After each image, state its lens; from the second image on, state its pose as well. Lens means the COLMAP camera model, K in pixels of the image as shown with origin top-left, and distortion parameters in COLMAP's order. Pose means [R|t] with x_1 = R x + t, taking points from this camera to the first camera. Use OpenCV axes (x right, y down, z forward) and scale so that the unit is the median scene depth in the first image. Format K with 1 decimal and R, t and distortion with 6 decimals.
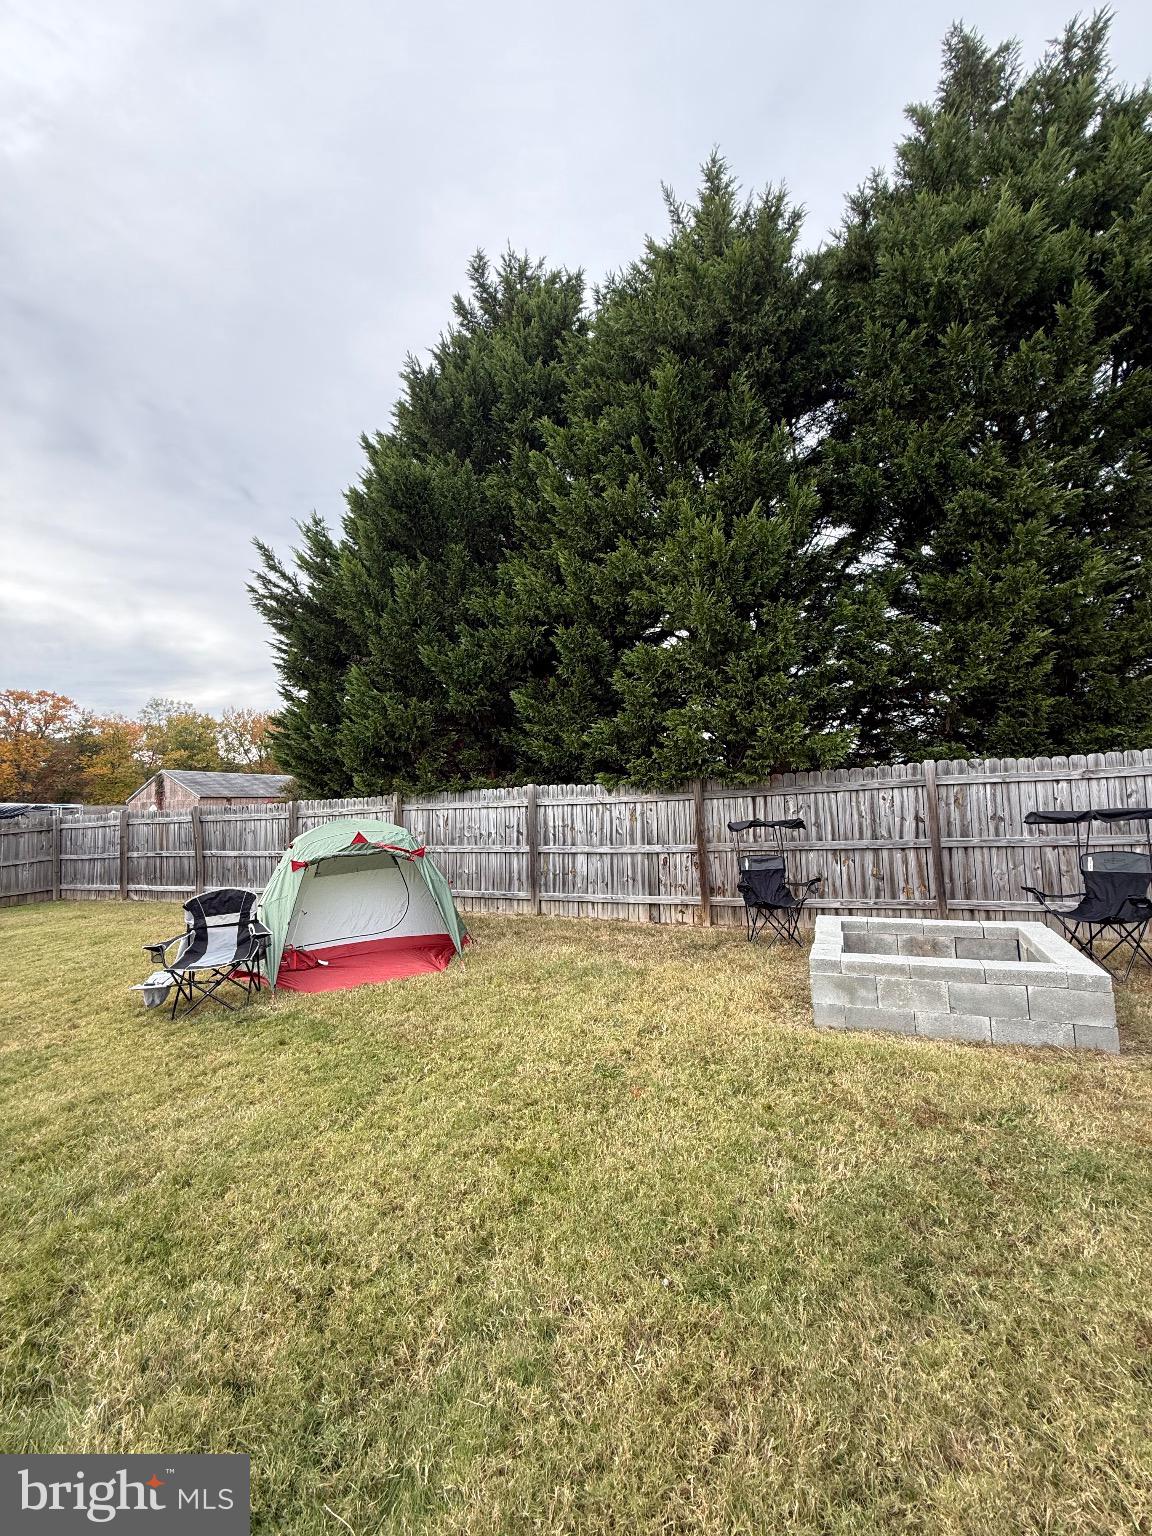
lens RADIAL K [[612.4, 0, 573.8], [0, 612.4, 756.9], [0, 0, 1]] dist [-0.000976, 0.000811]
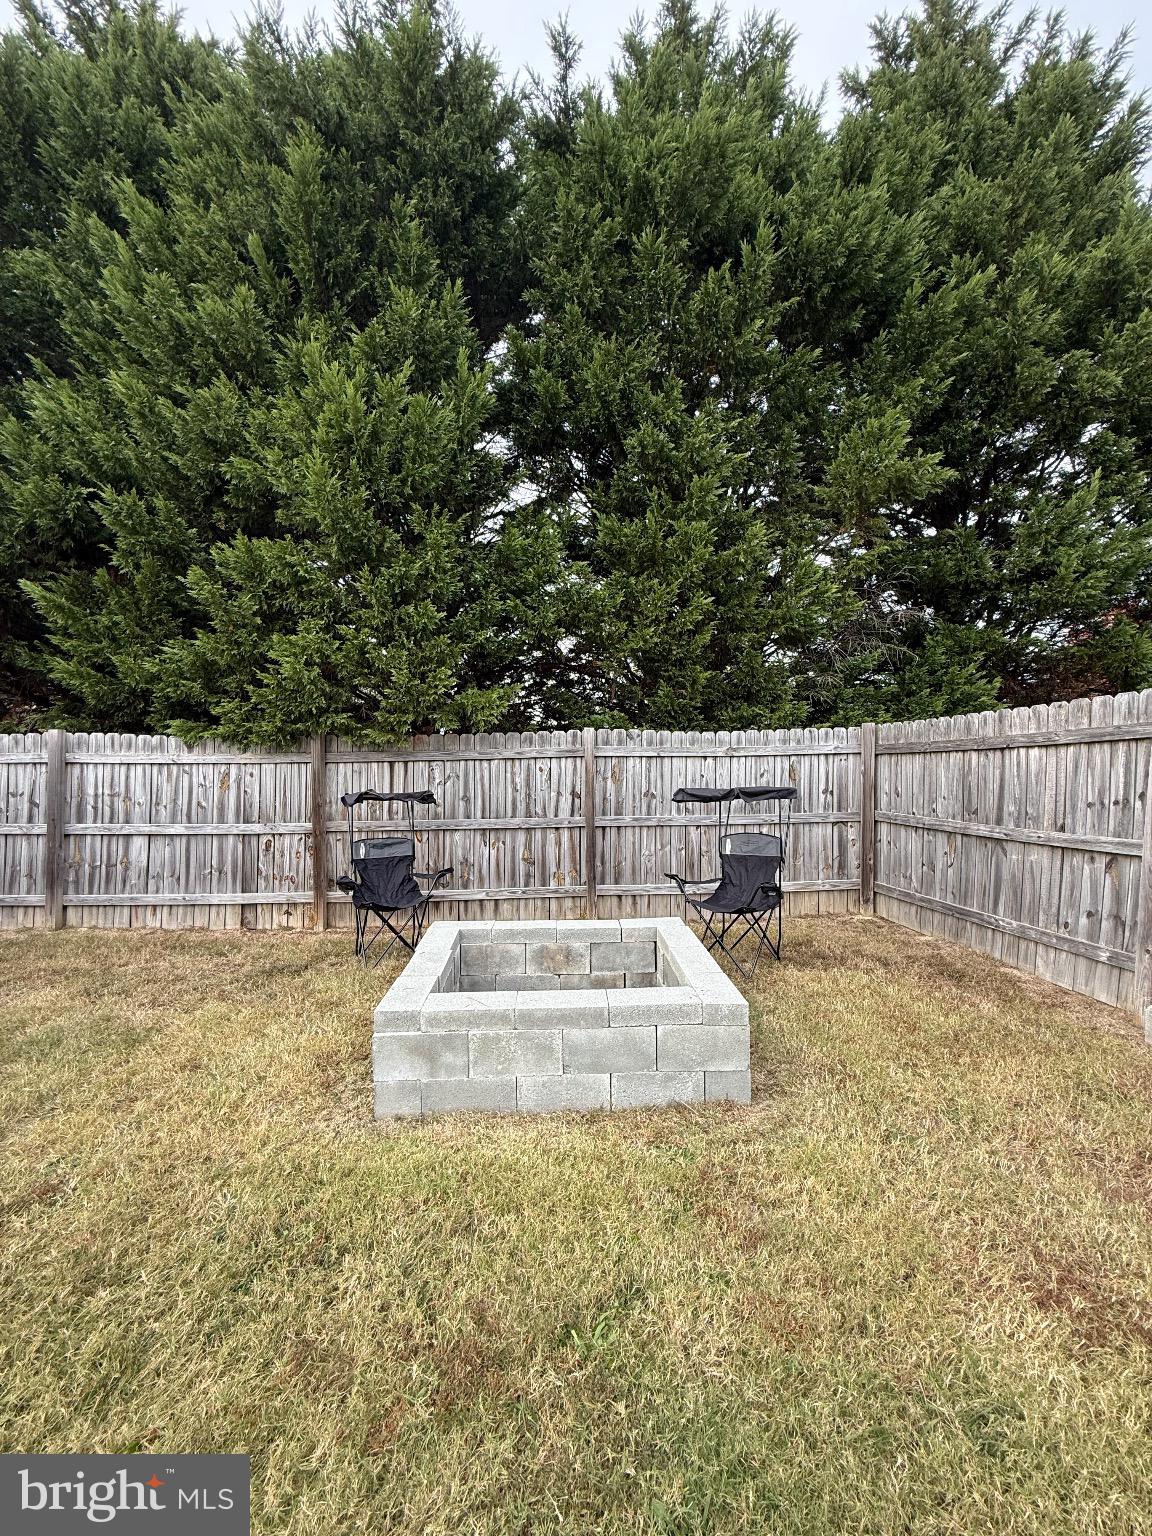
lens RADIAL K [[612.4, 0, 573.8], [0, 612.4, 756.9], [0, 0, 1]] dist [-0.000976, 0.000811]
pose [[0.893256, 0.046491, 0.447138, 0.162130], [-0.066648, 0.997342, 0.029447, 0.021521], [-0.444581, -0.056105, 0.893980, 0.213981]]
